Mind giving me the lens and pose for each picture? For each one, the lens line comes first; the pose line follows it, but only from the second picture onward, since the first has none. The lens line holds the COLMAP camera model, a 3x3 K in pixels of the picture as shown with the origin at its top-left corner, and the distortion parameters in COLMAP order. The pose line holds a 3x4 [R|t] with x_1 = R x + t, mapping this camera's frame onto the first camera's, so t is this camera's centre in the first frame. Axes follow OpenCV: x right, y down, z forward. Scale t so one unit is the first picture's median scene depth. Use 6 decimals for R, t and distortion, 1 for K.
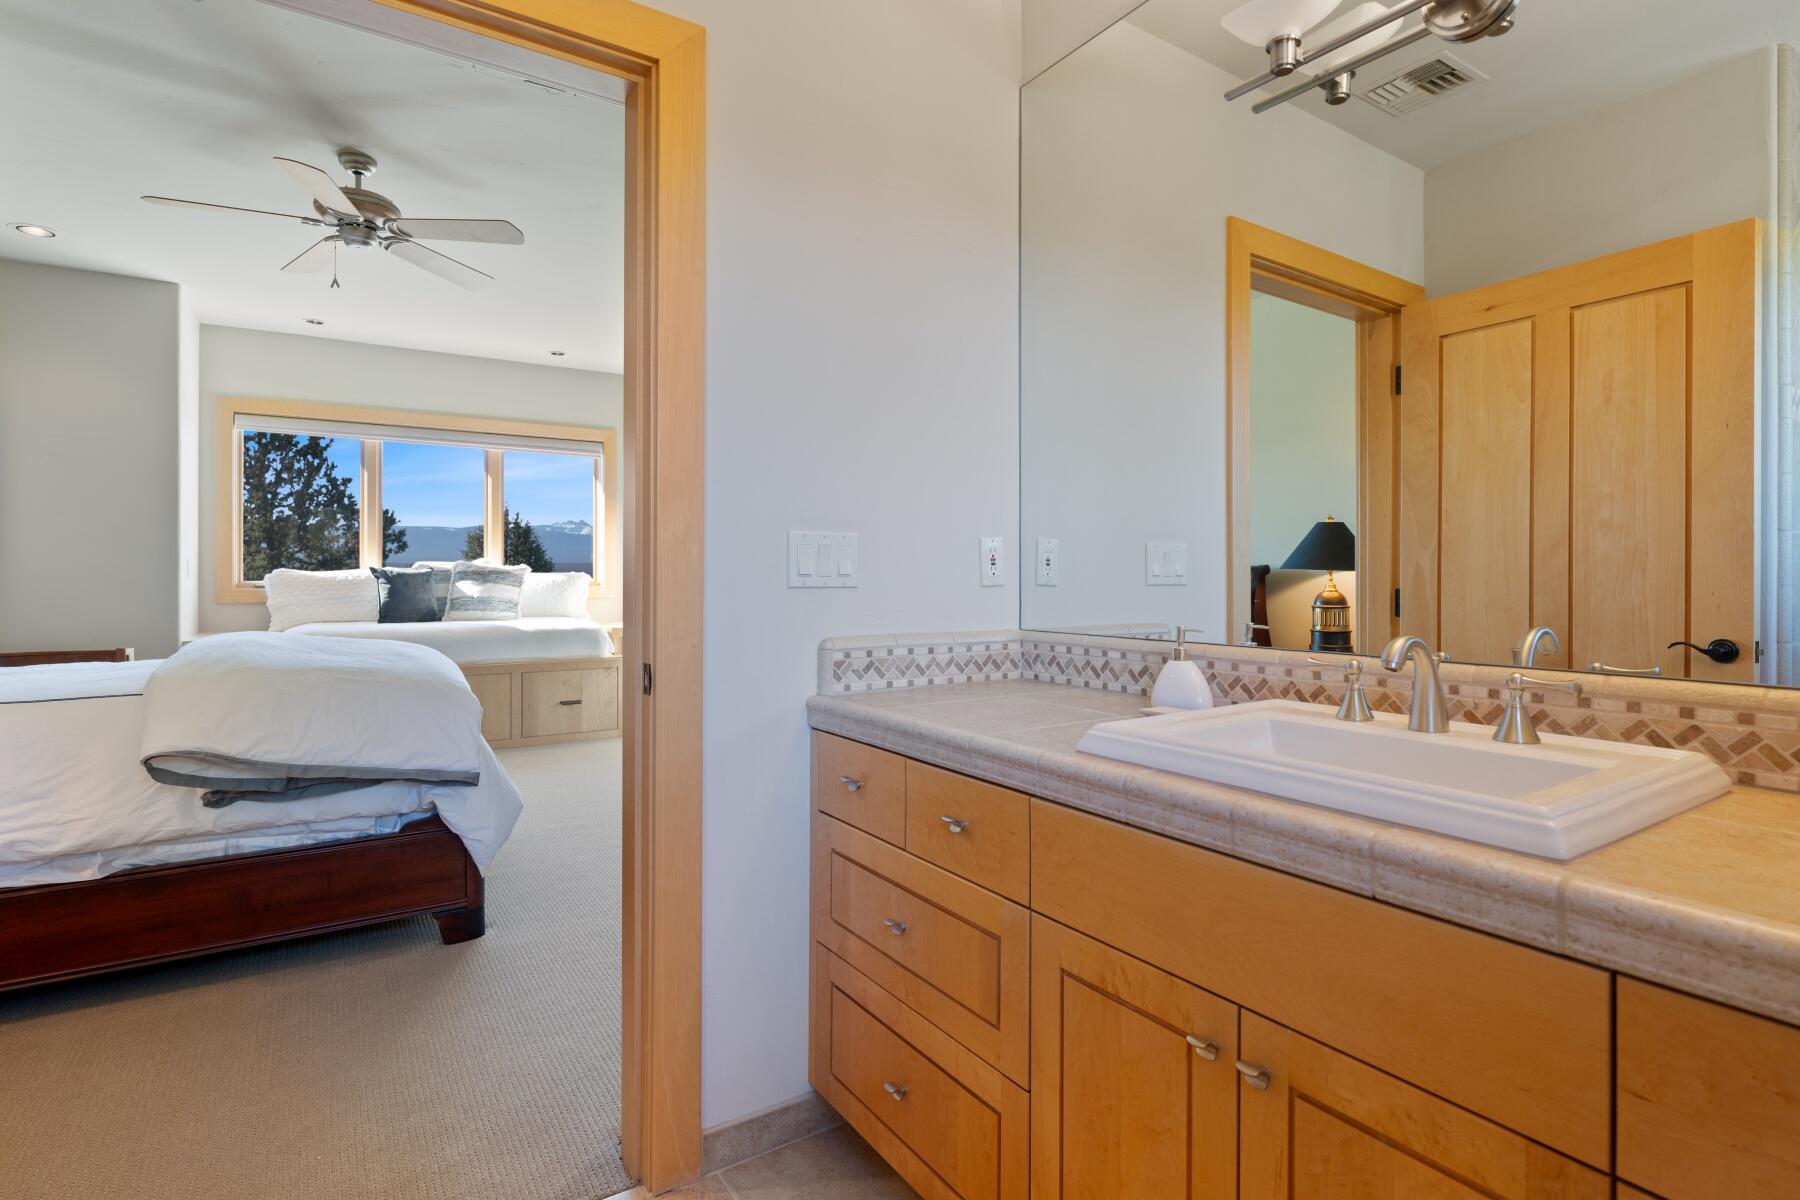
lens RADIAL K [[888.2, 0, 909.7], [0, 888.2, 584.3], [0, 0, 1]] dist [0.001269, -0.000543]
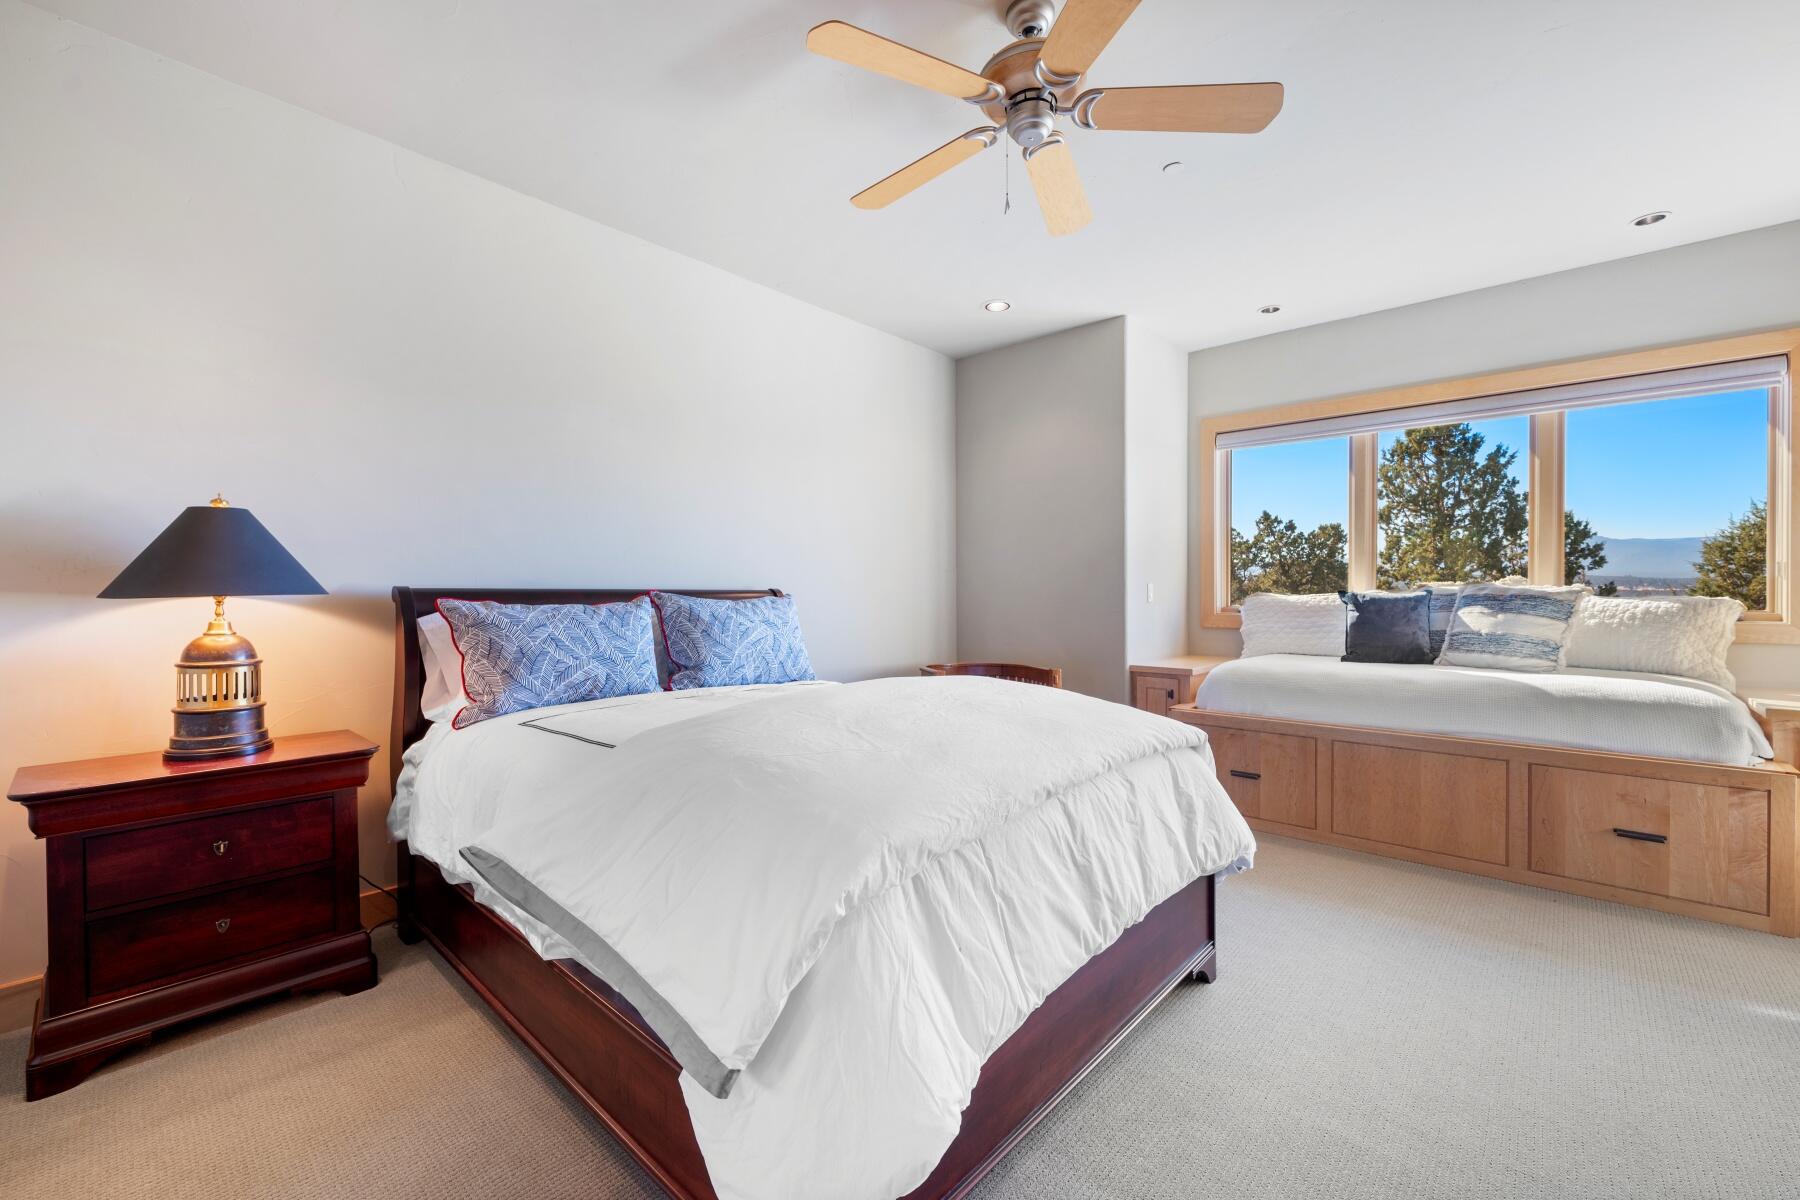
lens RADIAL K [[745.3, 0, 893.6], [0, 745.3, 594.9], [0, 0, 1]] dist [-0.002590, 0.000101]
pose [[0.238538, 0.002648, -0.971129, -0.042379], [-0.007907, 0.999968, 0.000784, -0.011484], [0.971101, 0.007492, 0.238552, 0.413489]]
